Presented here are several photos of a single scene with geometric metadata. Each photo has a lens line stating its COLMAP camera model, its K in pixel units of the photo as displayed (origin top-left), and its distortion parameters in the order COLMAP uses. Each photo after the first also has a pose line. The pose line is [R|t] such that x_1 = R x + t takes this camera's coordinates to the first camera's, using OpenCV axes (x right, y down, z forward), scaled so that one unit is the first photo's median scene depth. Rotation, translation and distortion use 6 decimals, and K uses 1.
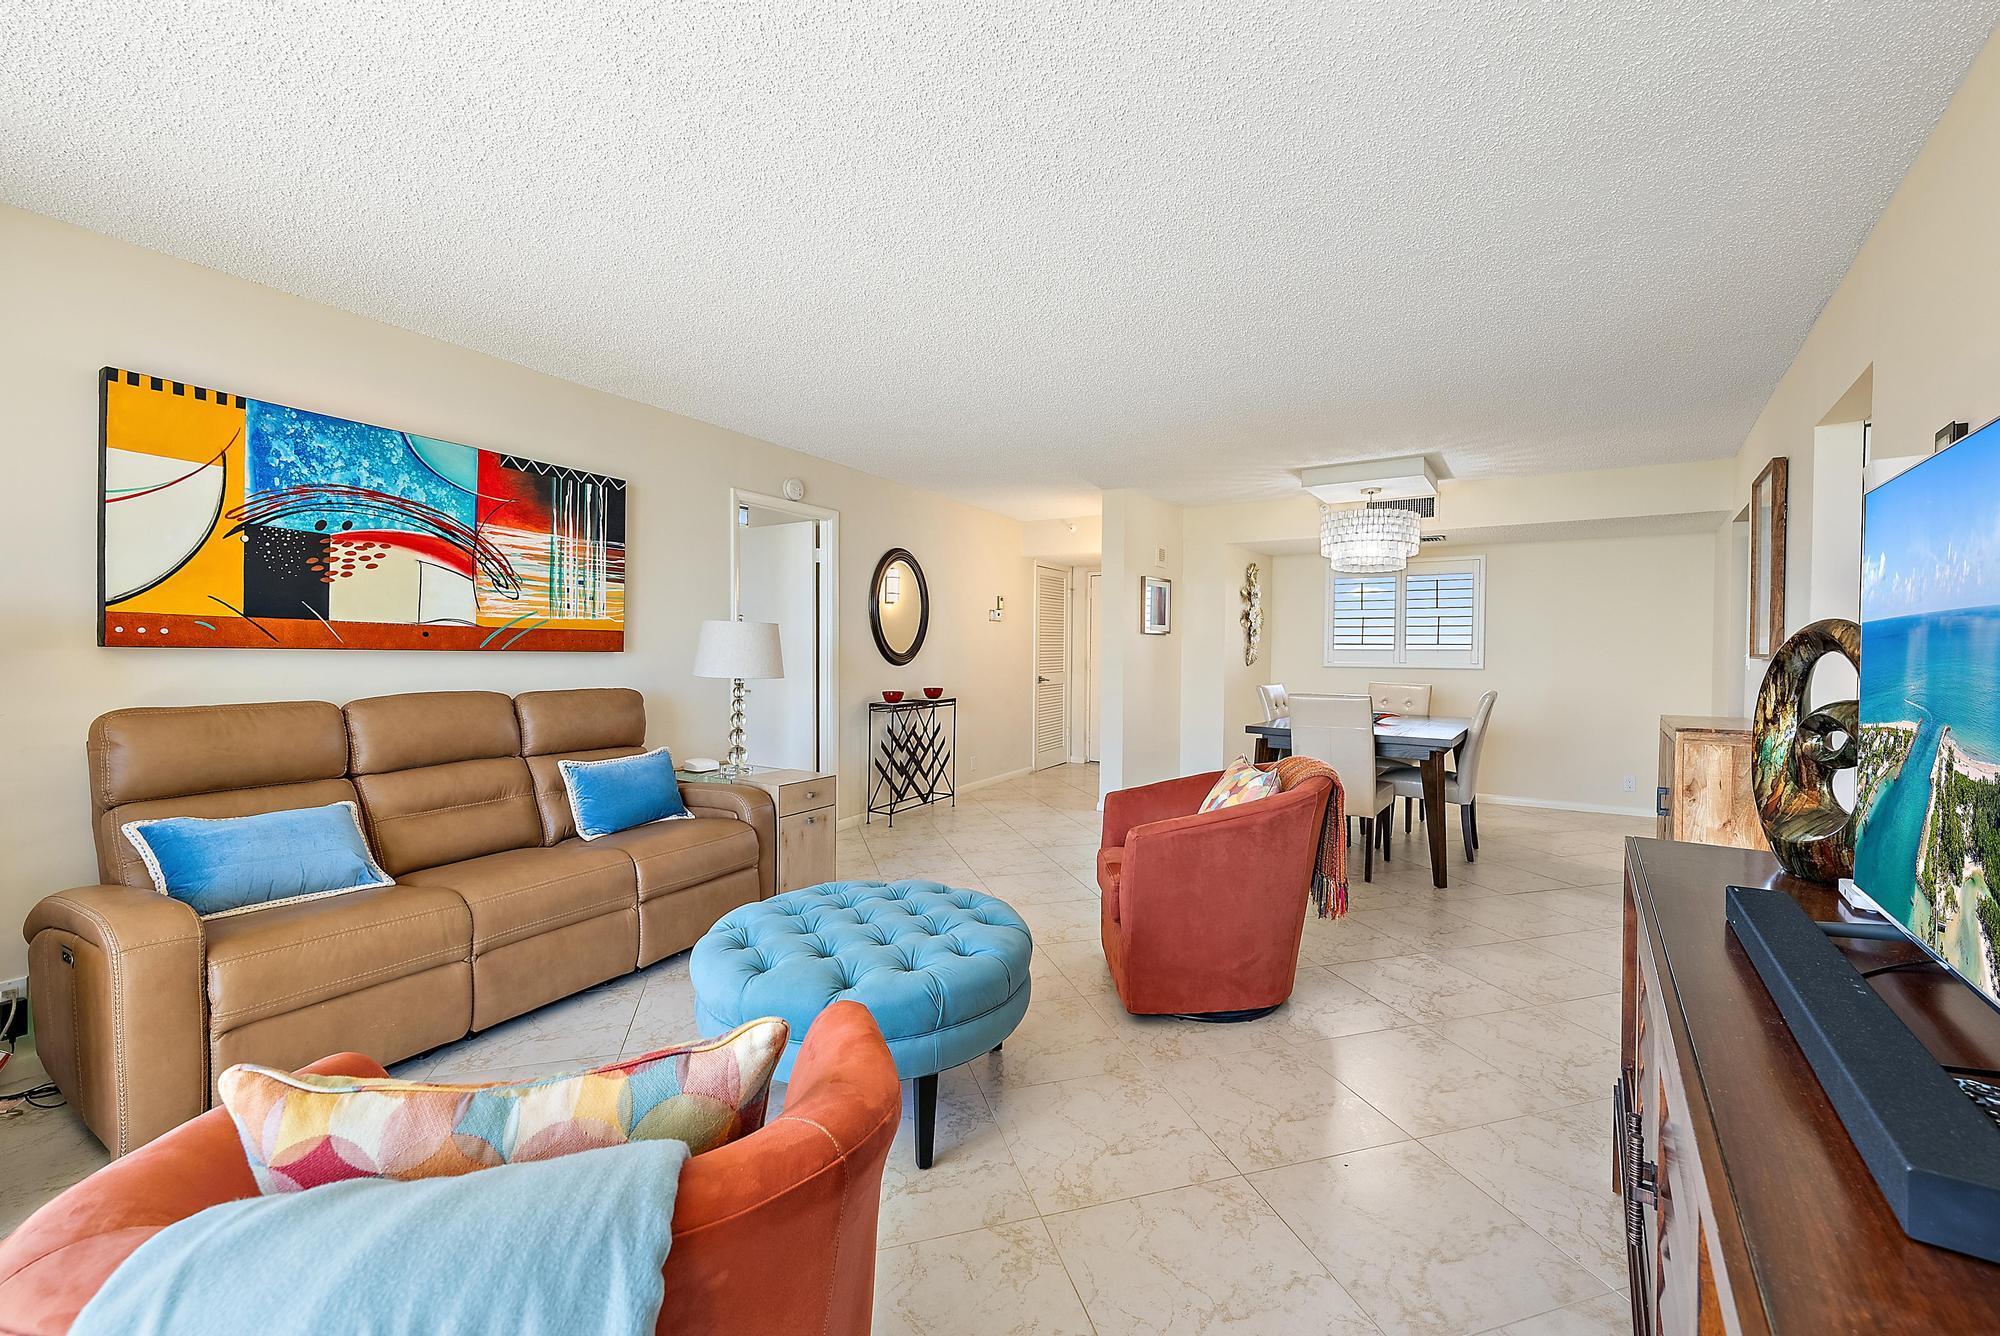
lens RADIAL K [[825.9, 0, 964.8], [0, 825.9, 655.2], [0, 0, 1]] dist [-0.004610, 0.002346]
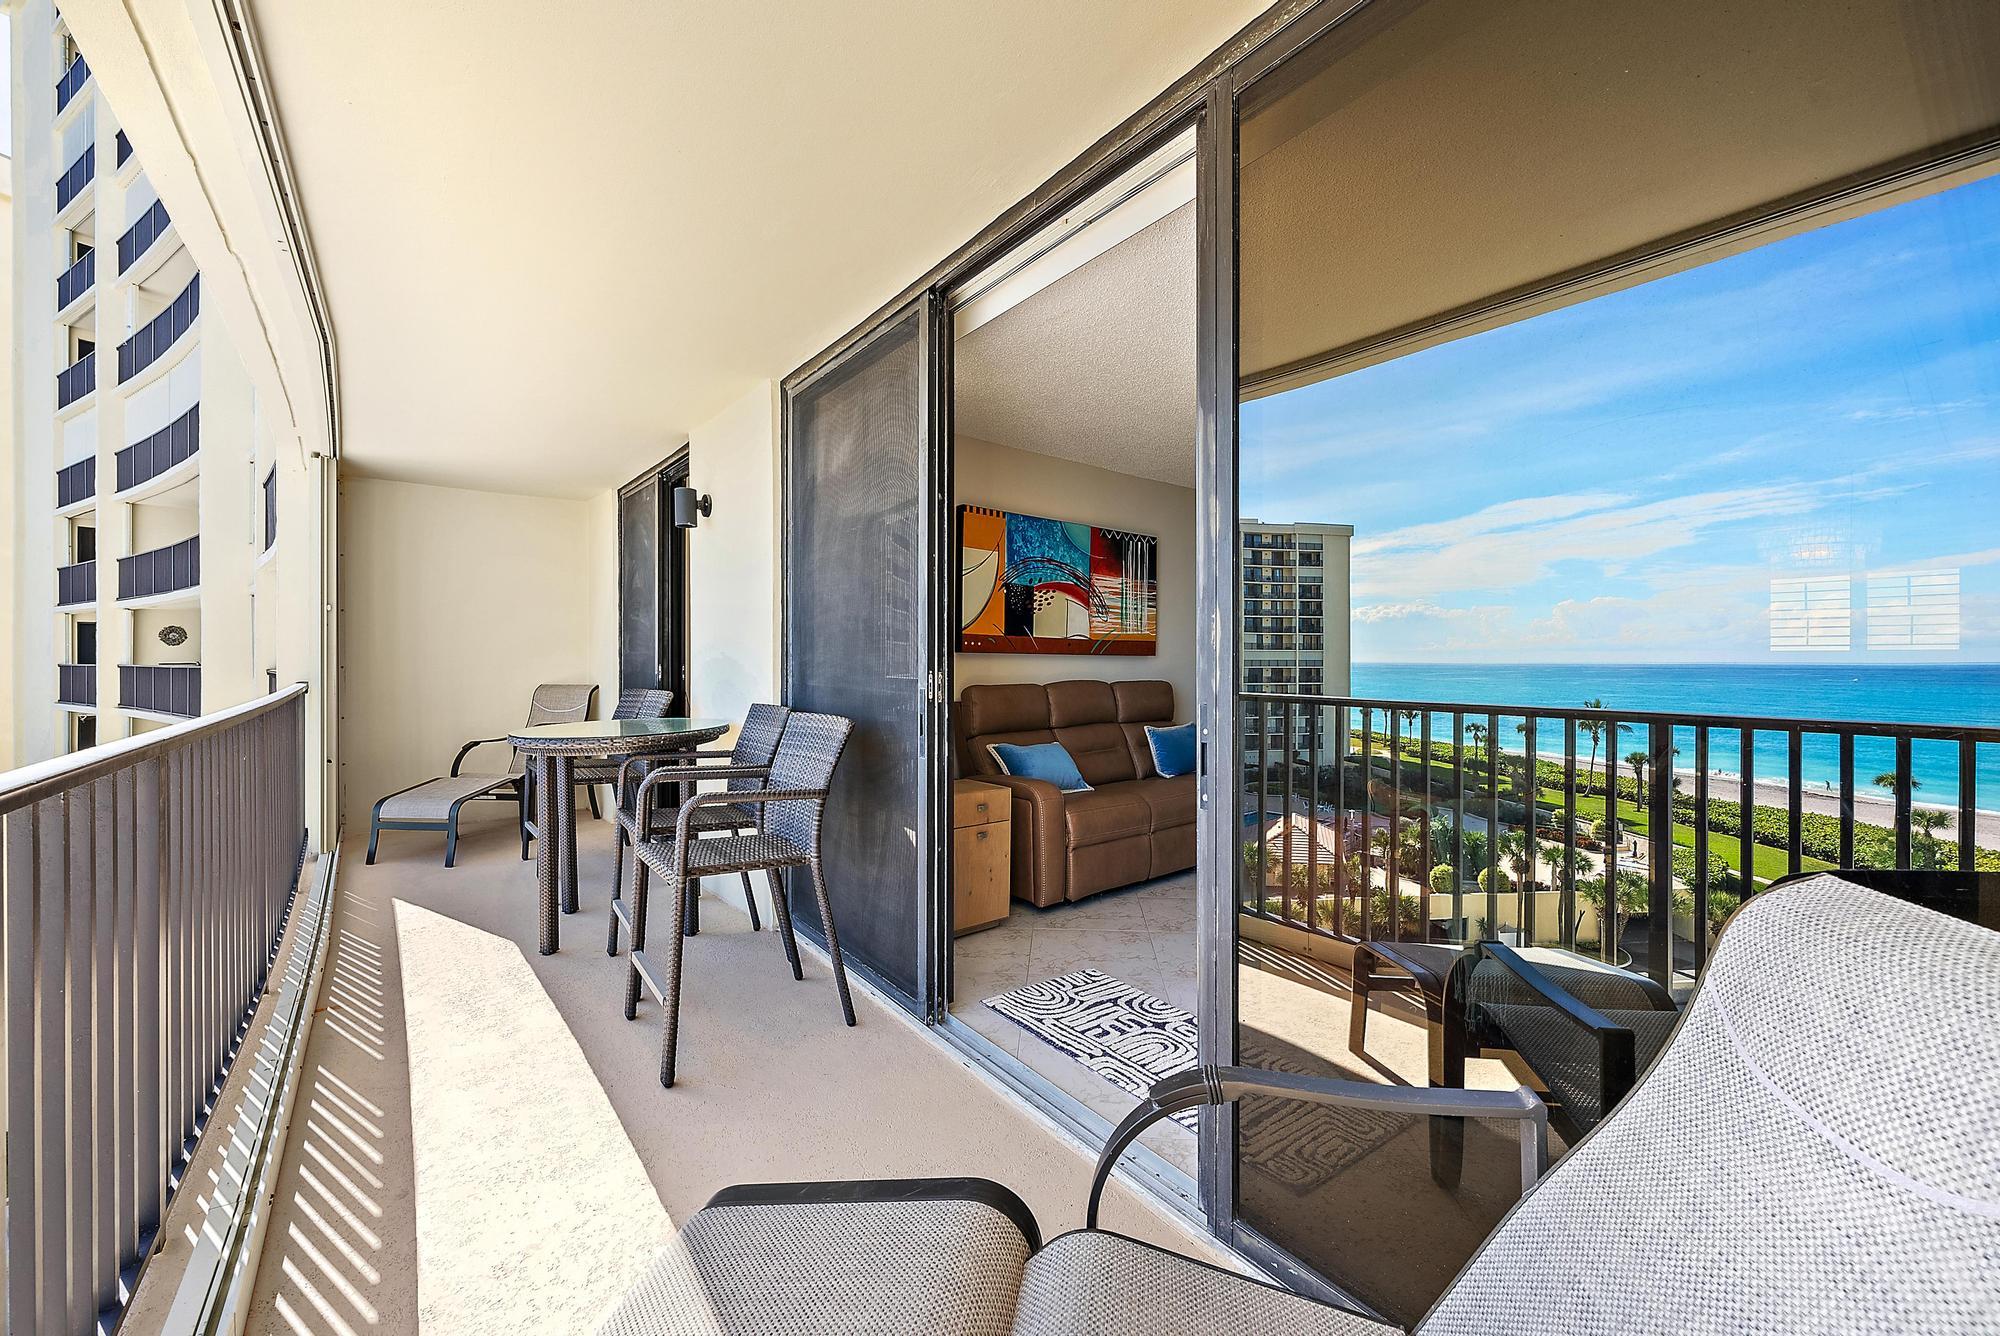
lens RADIAL K [[825.9, 0, 955.9], [0, 825.9, 652.1], [0, 0, 1]] dist [-0.004610, 0.002346]
pose [[0.940351, 0.006855, -0.340136, -0.295245], [-0.008327, 0.999961, -0.002871, -0.003379], [0.340103, 0.005532, 0.940372, -0.572344]]
